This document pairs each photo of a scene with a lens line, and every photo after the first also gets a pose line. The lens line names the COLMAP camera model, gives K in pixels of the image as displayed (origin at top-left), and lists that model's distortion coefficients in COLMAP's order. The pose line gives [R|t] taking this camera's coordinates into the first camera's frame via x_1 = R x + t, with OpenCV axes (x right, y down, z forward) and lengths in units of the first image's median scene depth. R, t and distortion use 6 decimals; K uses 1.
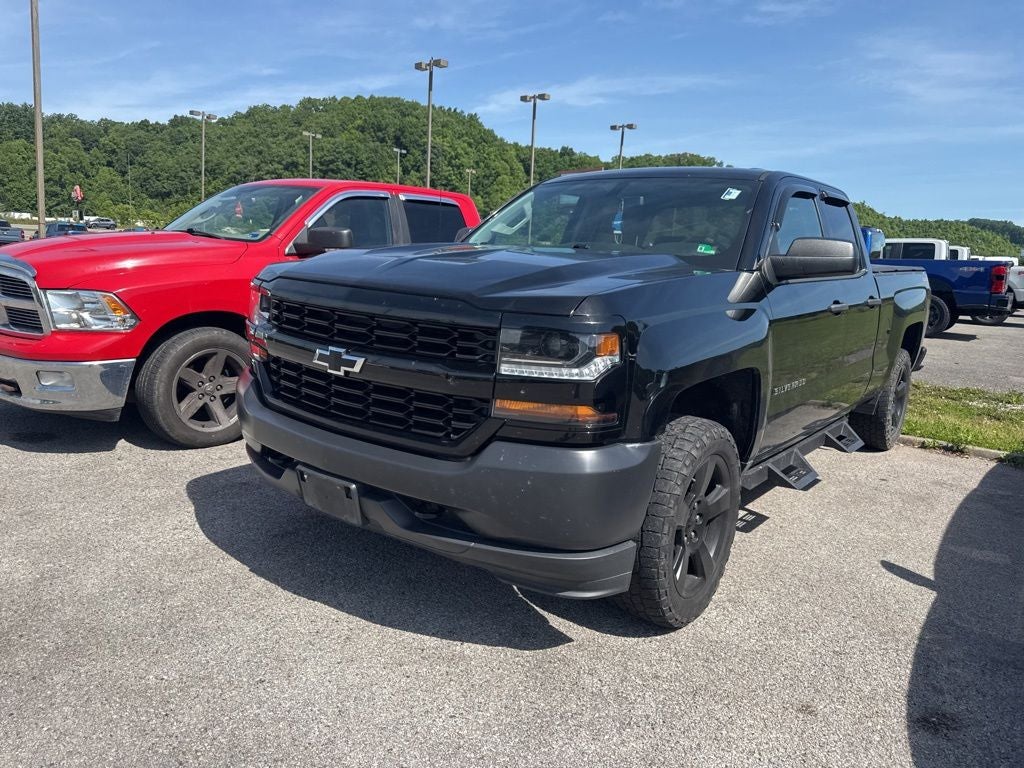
lens RADIAL K [[722.0, 0, 514.1], [0, 722.0, 375.6], [0, 0, 1]] dist [0.019236, -0.023712]
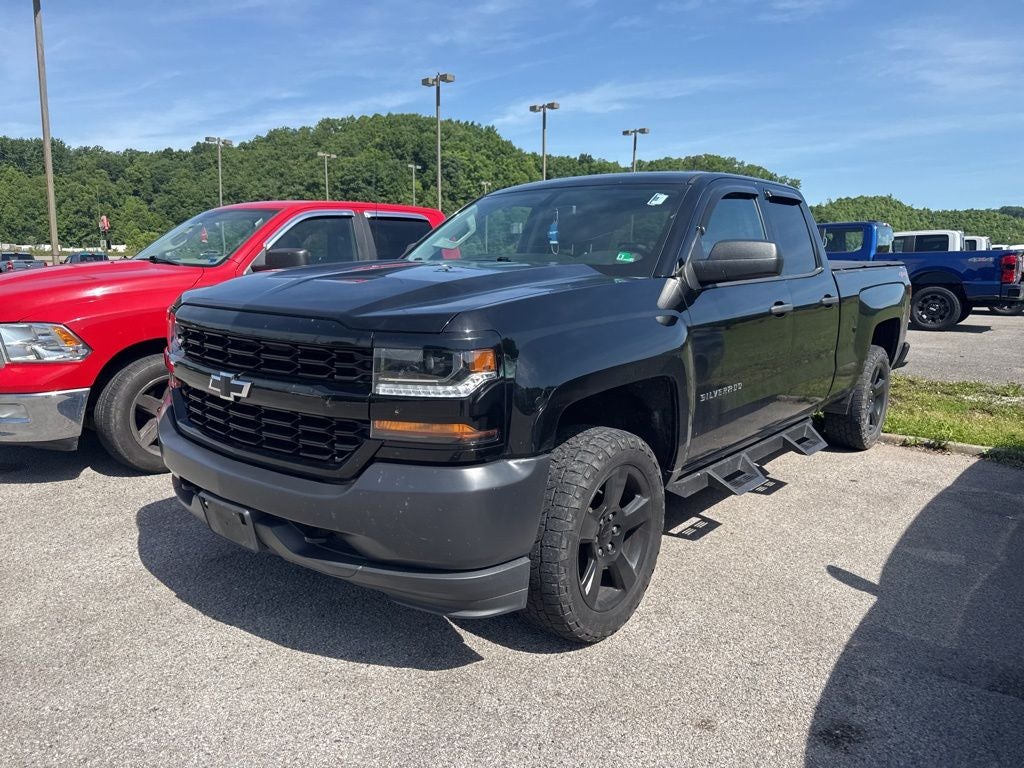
lens RADIAL K [[722.0, 0, 518.8], [0, 722.0, 383.1], [0, 0, 1]] dist [0.019236, -0.023712]
pose [[0.998699, -0.039487, -0.032252, 0.139072], [0.039372, 0.999216, -0.004199, -0.002644], [0.032392, 0.002924, 0.999471, 0.011638]]
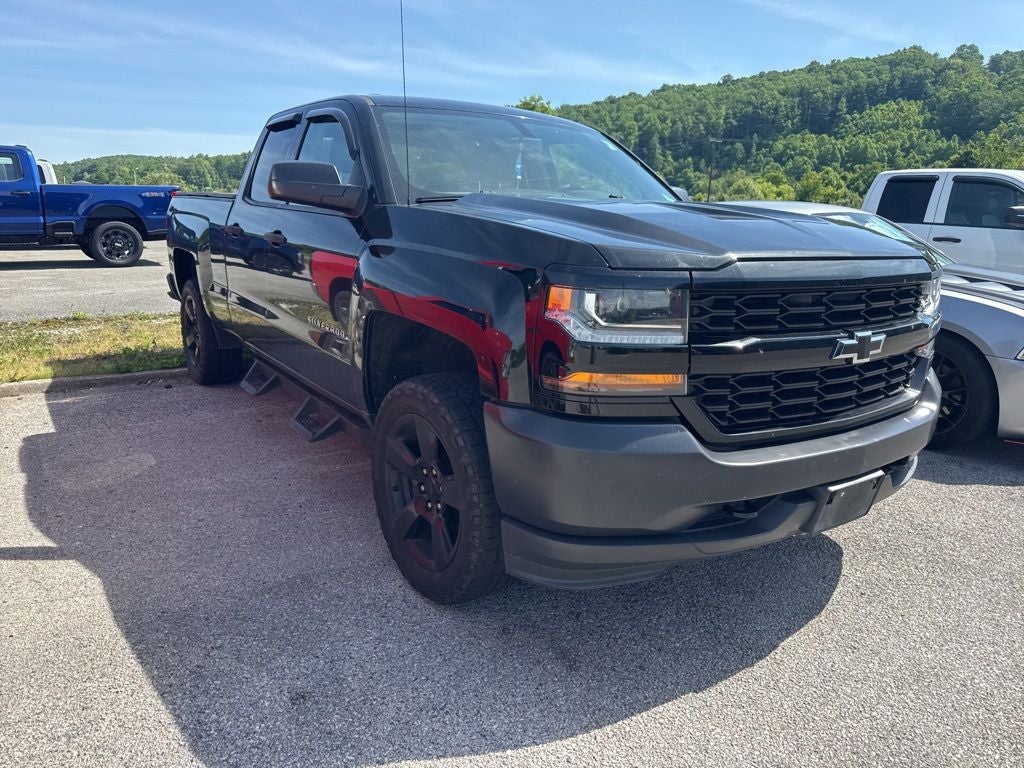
lens RADIAL K [[722.0, 0, 512.1], [0, 722.0, 385.3], [0, 0, 1]] dist [0.019236, -0.023712]
pose [[0.303264, -0.264094, 0.915579, -0.885024], [0.151349, 0.961981, 0.227347, -0.177791], [-0.940810, 0.069625, 0.331705, 0.836384]]
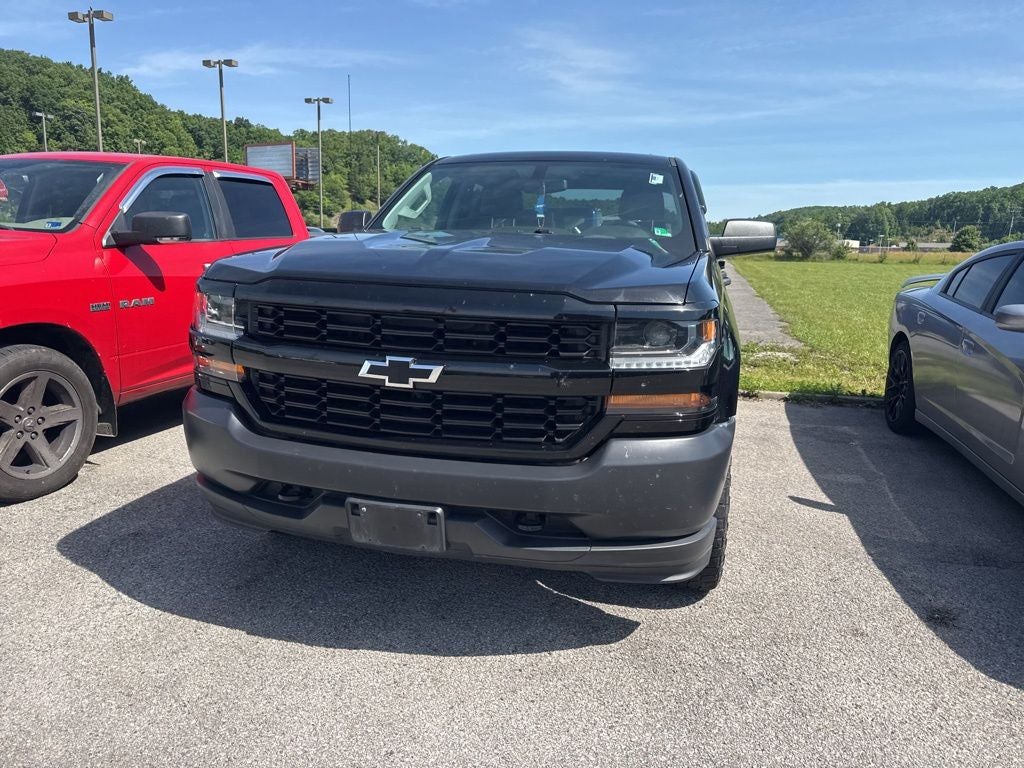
lens RADIAL K [[722.0, 0, 519.0], [0, 722.0, 378.9], [0, 0, 1]] dist [0.019236, -0.023712]
pose [[0.913703, -0.101955, 0.393385, -0.344524], [0.088605, 0.994708, 0.052003, -0.033437], [-0.396605, -0.012660, 0.917902, 0.110127]]
